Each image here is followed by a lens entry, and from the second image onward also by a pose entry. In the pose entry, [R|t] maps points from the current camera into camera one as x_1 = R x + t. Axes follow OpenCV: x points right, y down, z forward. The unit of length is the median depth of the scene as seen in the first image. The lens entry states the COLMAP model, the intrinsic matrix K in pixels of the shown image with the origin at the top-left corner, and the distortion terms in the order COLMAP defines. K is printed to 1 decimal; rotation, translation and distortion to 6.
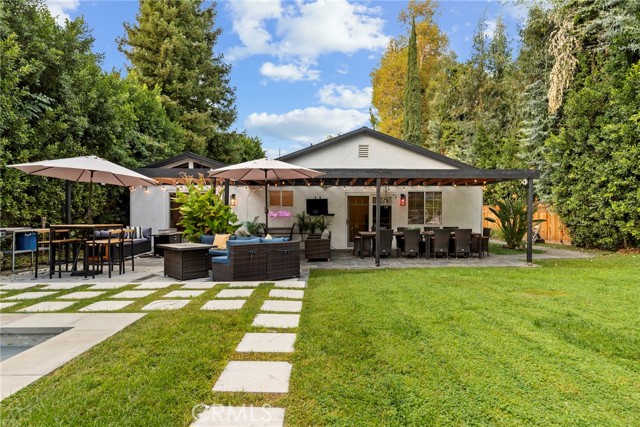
lens RADIAL K [[378.3, 0, 318.7], [0, 378.3, 216.2], [0, 0, 1]] dist [0.003338, 0.001404]
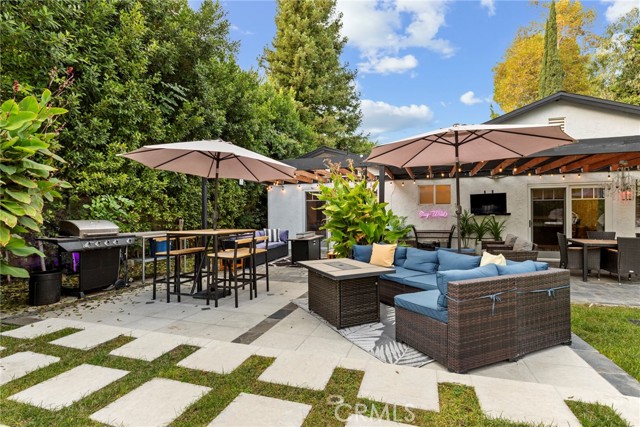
lens RADIAL K [[317.2, 0, 320.7], [0, 317.2, 214.1], [0, 0, 1]] dist [-0.002457, -0.000375]
pose [[0.952730, -0.008296, -0.303705, -0.138689], [0.007062, 0.999962, -0.005164, -0.003739], [0.303736, 0.002775, 0.952752, 0.304427]]
